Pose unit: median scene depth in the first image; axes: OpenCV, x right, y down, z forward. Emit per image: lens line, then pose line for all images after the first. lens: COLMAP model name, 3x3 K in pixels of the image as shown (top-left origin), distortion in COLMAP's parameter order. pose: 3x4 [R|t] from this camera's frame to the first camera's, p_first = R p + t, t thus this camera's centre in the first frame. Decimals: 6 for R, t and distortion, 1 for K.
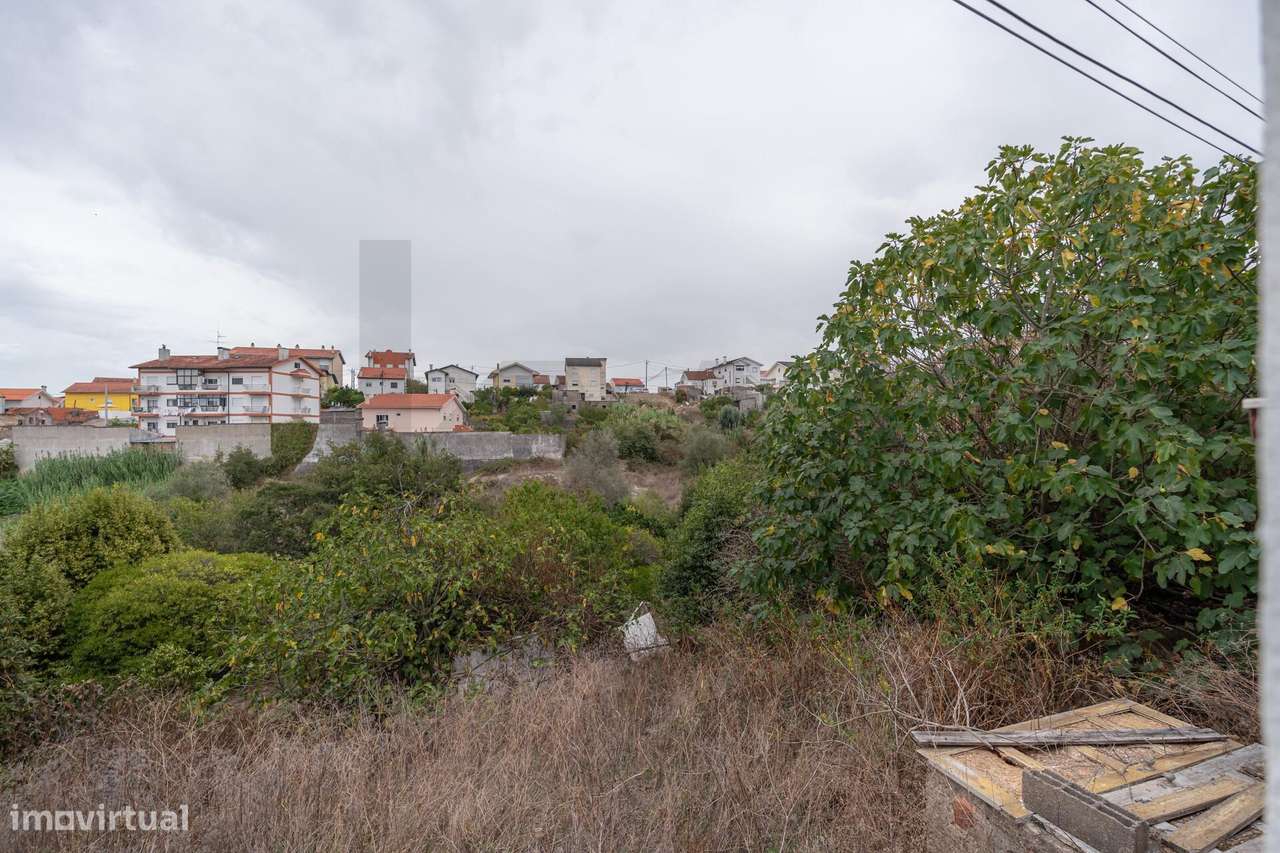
lens RADIAL K [[559.5, 0, 638.9], [0, 559.5, 427.7], [0, 0, 1]] dist [-0.002161, -0.000459]
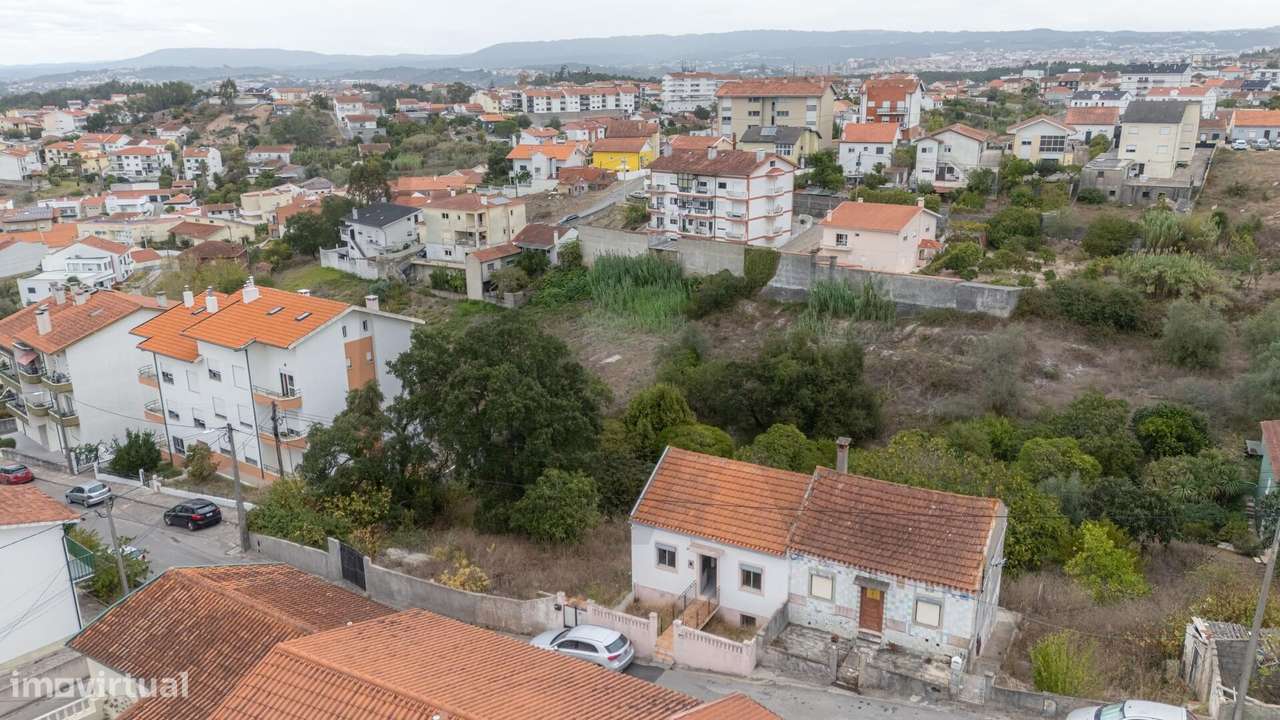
lens RADIAL K [[949.5, 0, 641.9], [0, 949.5, 337.7], [0, 0, 1]] dist [0.083579, -0.078787]
pose [[0.756546, 0.176371, -0.629708, 0.355677], [0.005586, 0.961165, 0.275918, -0.307755], [0.653917, -0.212262, 0.726180, -0.473980]]
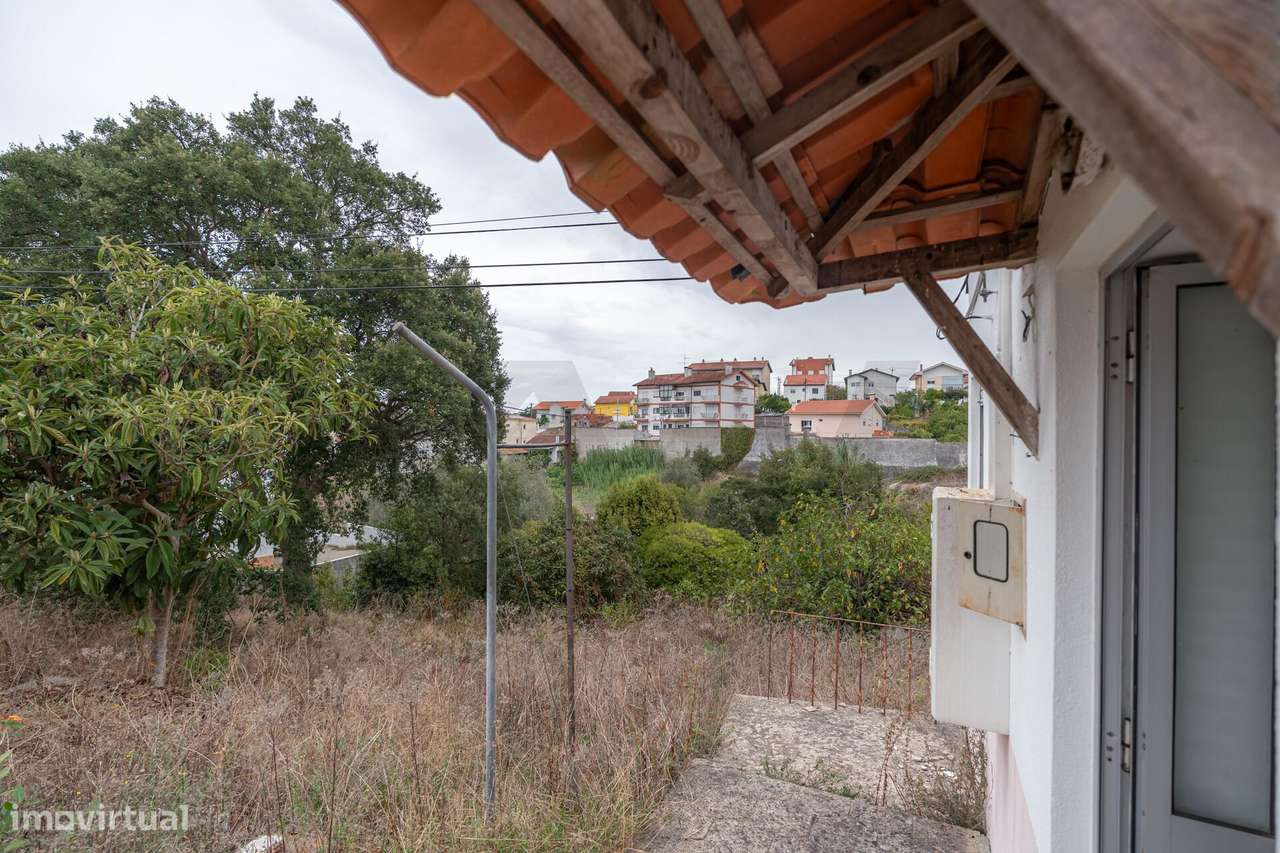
lens RADIAL K [[567.9, 0, 638.7], [0, 567.9, 431.1], [0, 0, 1]] dist [-0.000123, -0.000008]
pose [[0.760565, 0.015324, -0.649081, 0.014544], [-0.012304, 0.999882, 0.009188, -0.008200], [0.649146, 0.000998, 0.760663, -0.060681]]
